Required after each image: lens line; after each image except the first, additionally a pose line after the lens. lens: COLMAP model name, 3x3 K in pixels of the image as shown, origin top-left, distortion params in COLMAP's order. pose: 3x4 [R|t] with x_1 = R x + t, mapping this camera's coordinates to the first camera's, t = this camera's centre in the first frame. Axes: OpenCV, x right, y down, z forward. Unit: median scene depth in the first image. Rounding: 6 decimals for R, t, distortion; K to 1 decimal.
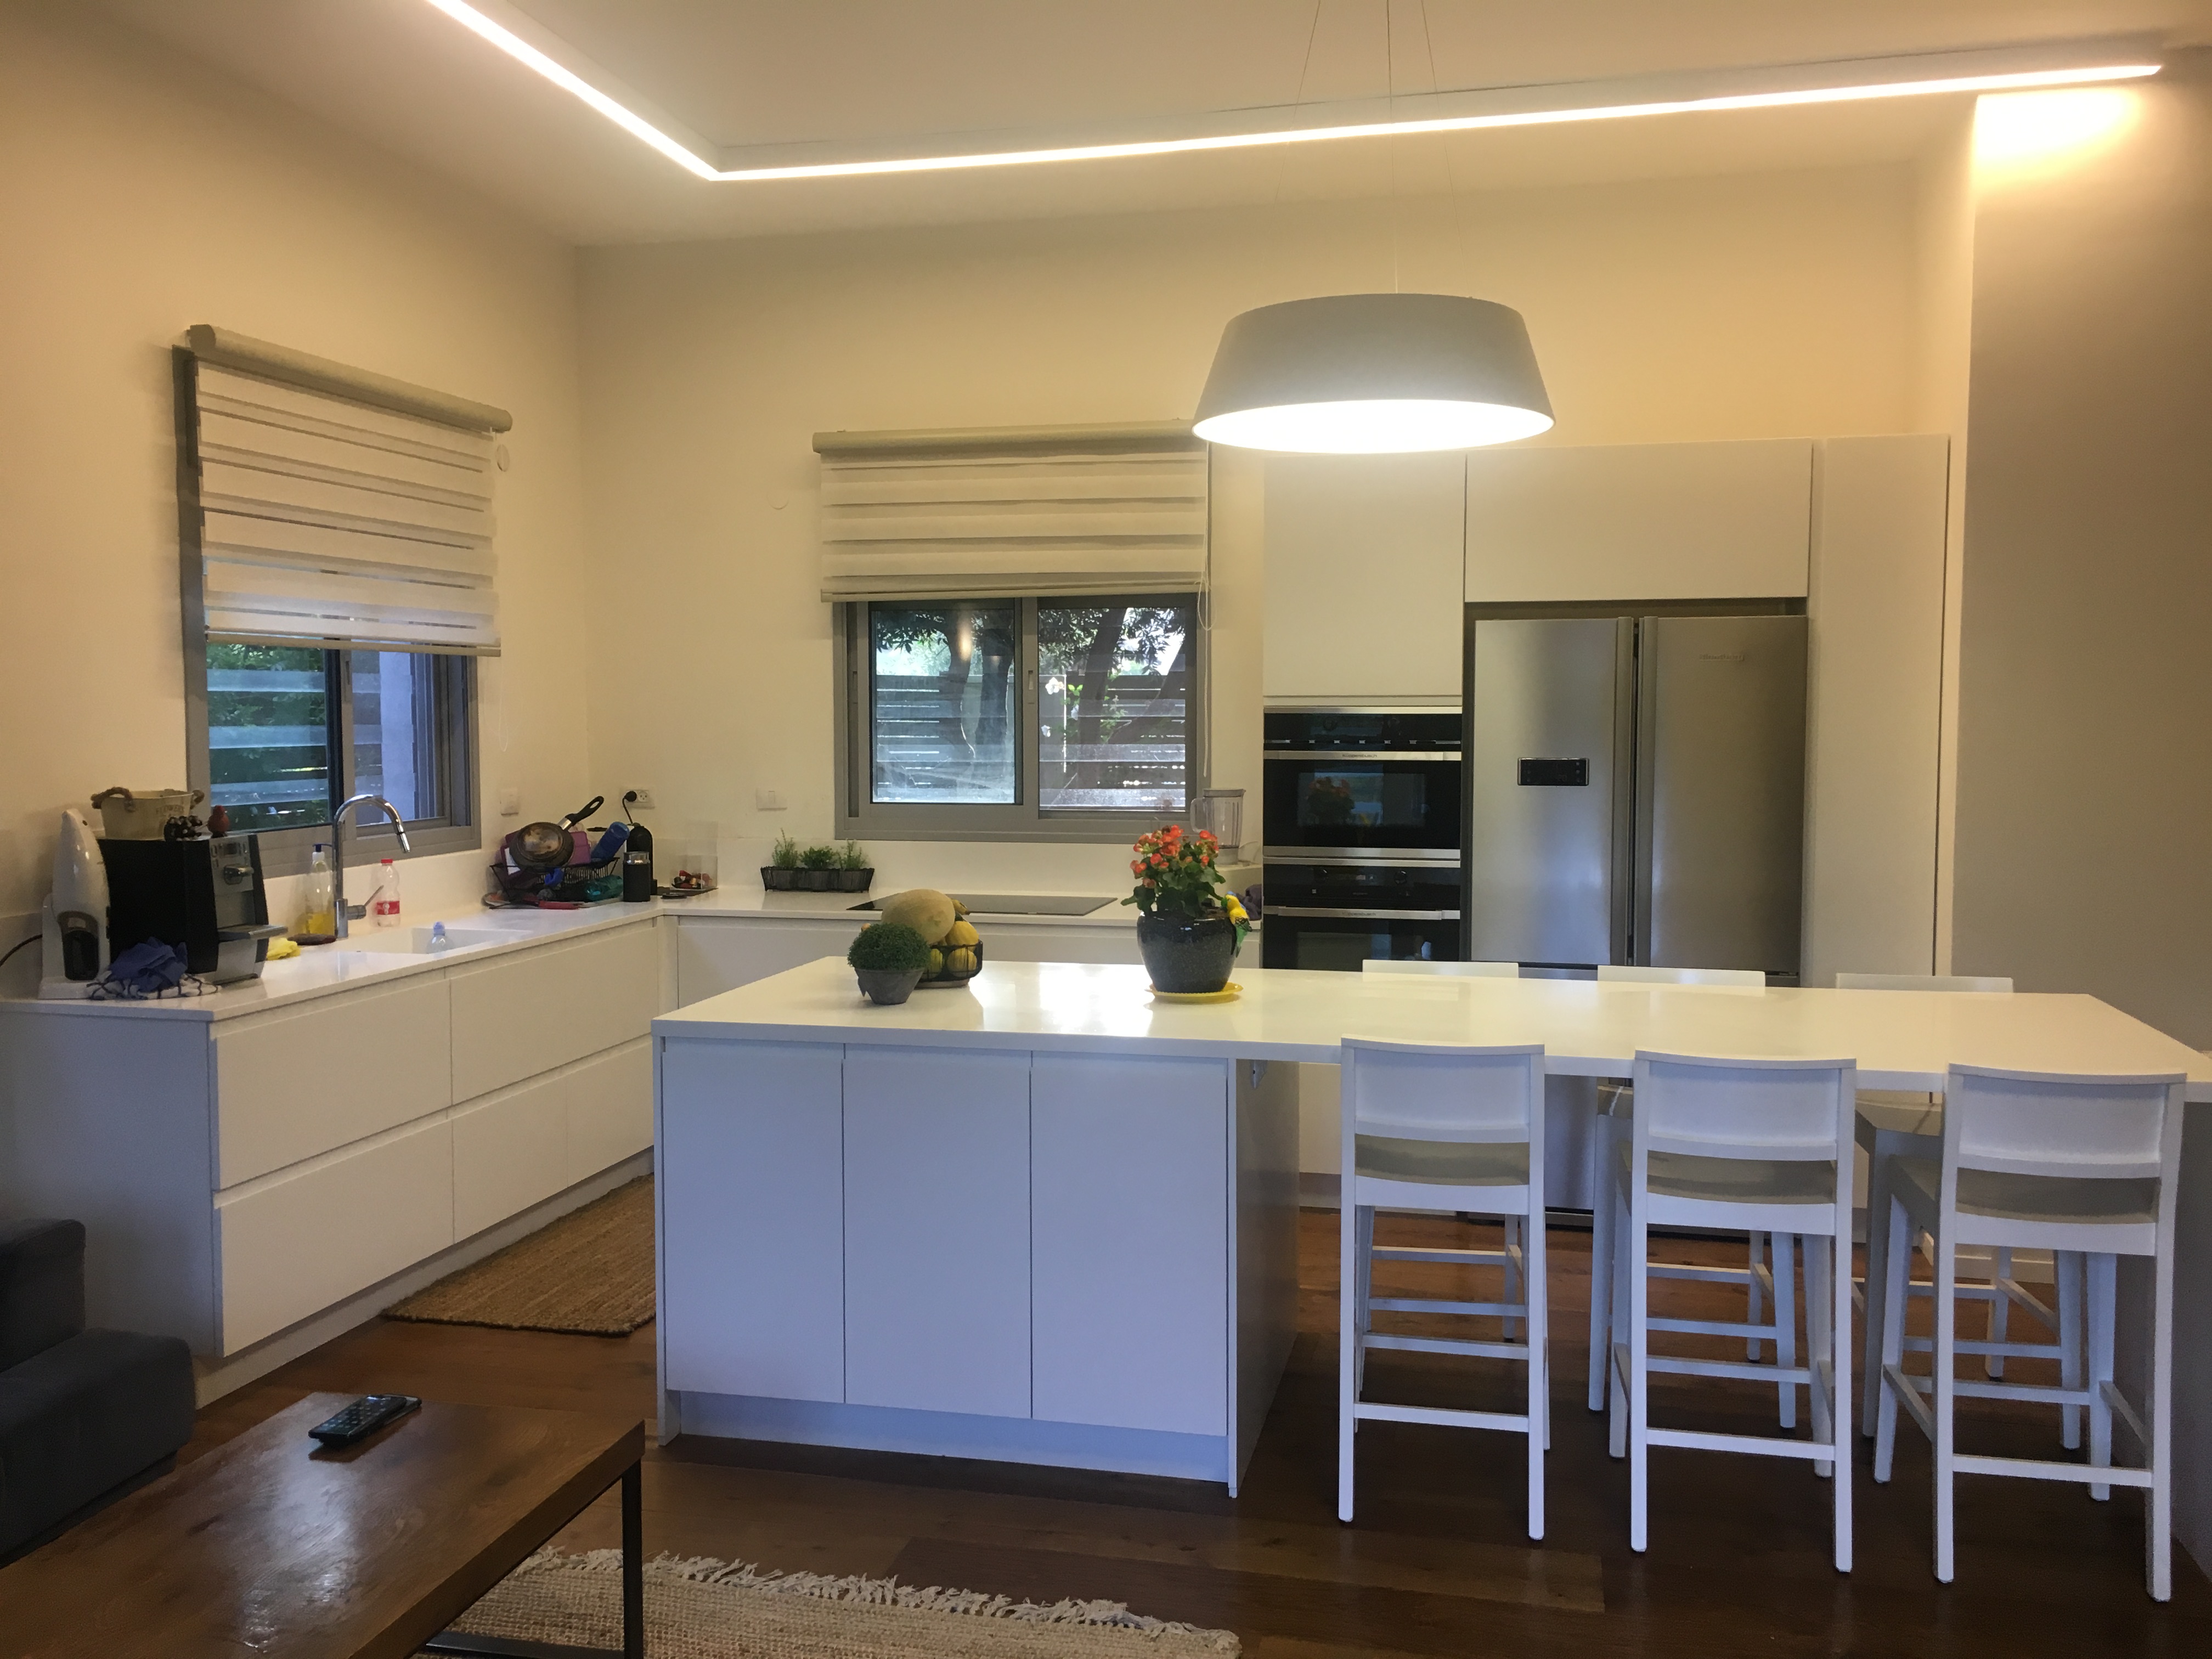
lens RADIAL K [[1877.2, 0, 1112.5], [0, 1877.2, 827.5], [0, 0, 1]] dist [0.065527, -0.004897]
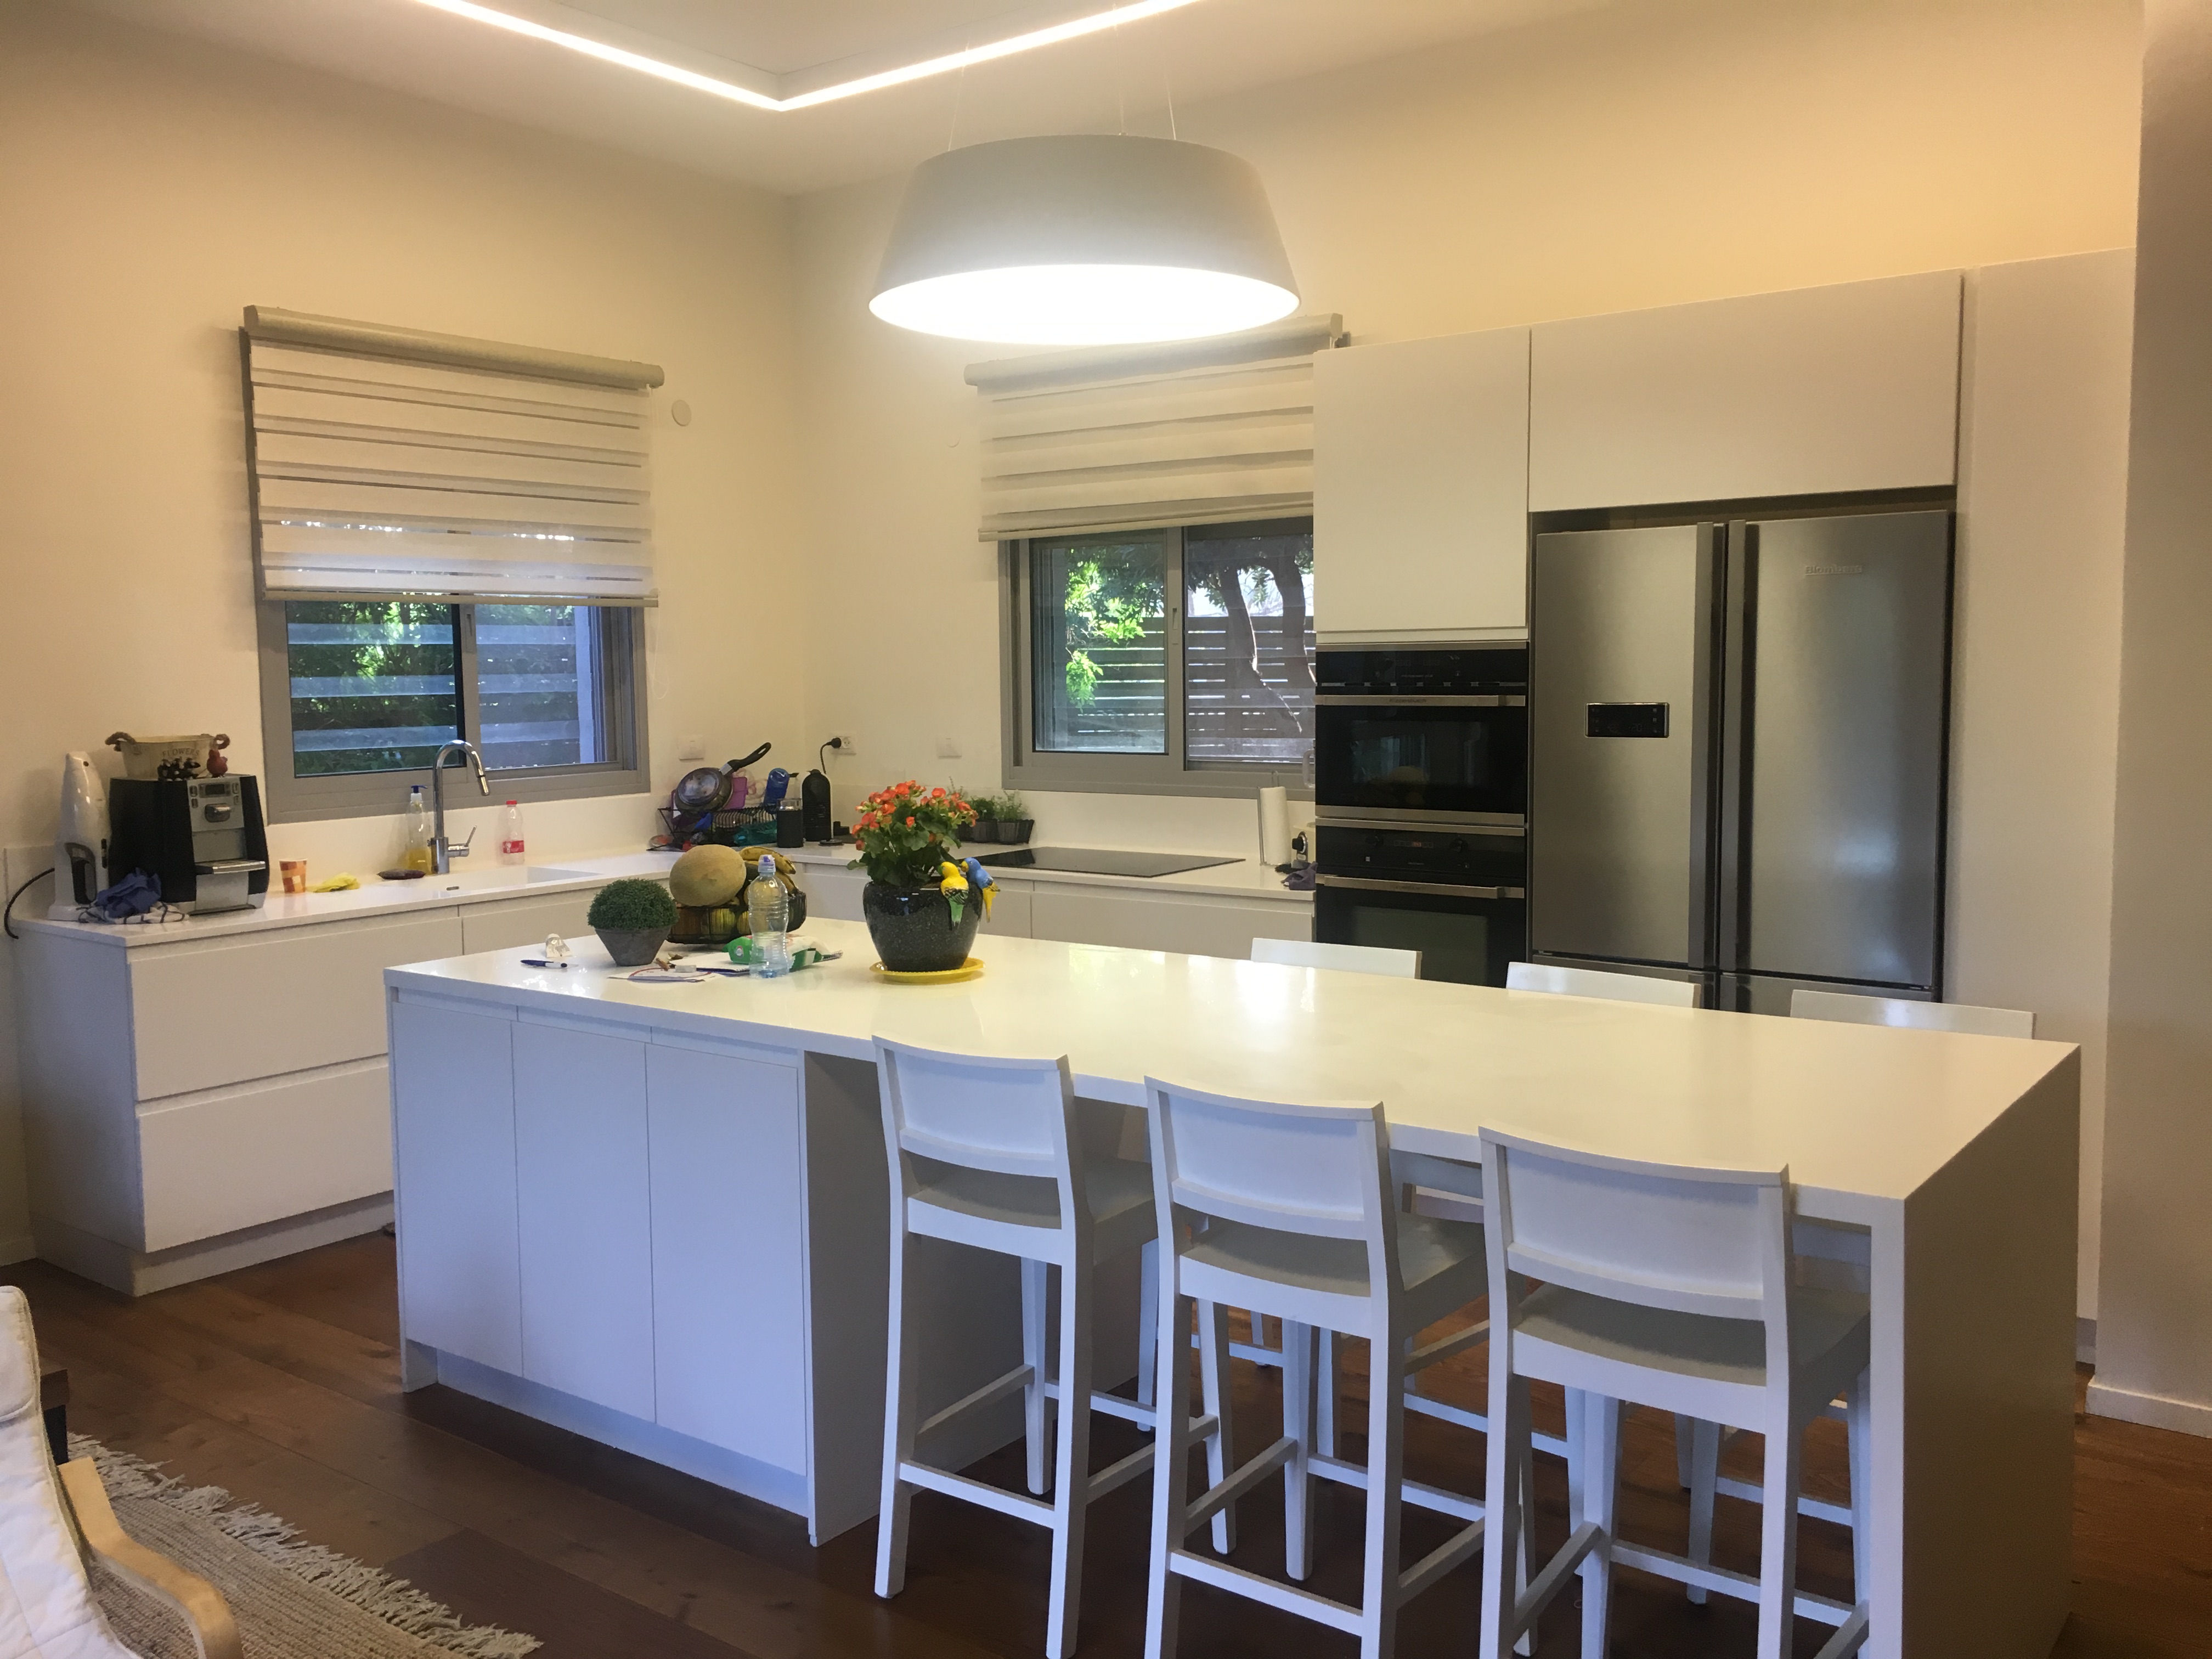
lens RADIAL K [[1877.2, 0, 1104.8], [0, 1877.2, 835.5], [0, 0, 1]] dist [0.065527, -0.004897]
pose [[0.913059, 0.026110, -0.406991, 0.369314], [-0.012407, 0.999265, 0.036273, -0.006859], [0.407639, -0.028069, 0.912712, 0.178101]]
